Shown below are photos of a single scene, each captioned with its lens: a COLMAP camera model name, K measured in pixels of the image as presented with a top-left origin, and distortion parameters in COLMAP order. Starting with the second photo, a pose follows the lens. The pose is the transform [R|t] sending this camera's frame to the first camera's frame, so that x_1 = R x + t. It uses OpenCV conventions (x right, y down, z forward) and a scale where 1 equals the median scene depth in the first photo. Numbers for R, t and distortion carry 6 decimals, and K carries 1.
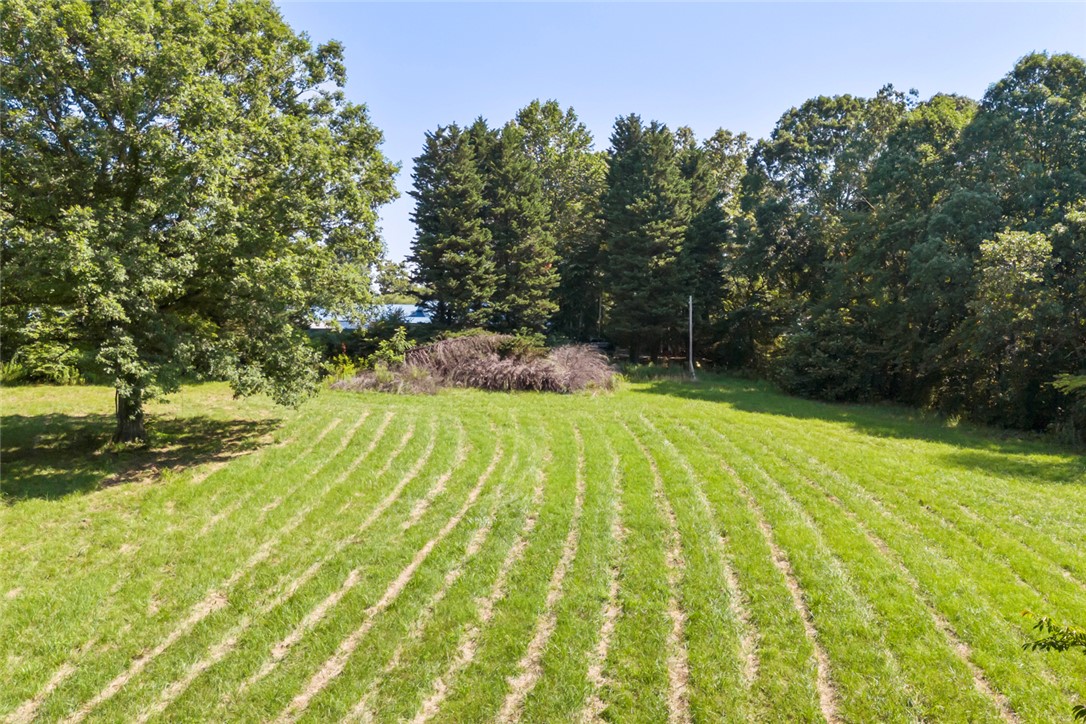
lens RADIAL K [[876.8, 0, 545.4], [0, 876.8, 362.6], [0, 0, 1]] dist [-0.004965, -0.022429]
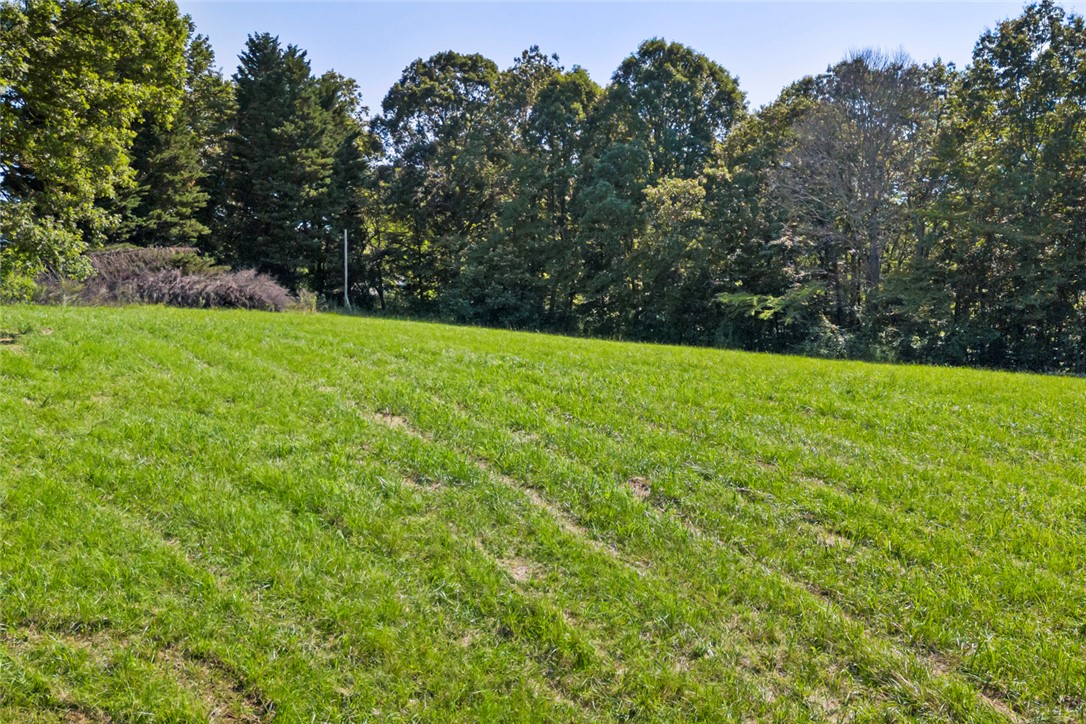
lens RADIAL K [[876.8, 0, 545.2], [0, 876.8, 362.7], [0, 0, 1]] dist [-0.004965, -0.022429]
pose [[0.830036, -0.007054, 0.557665, -0.192150], [0.000703, 0.999932, 0.011602, 0.060258], [-0.557710, -0.009238, 0.829985, 0.068423]]
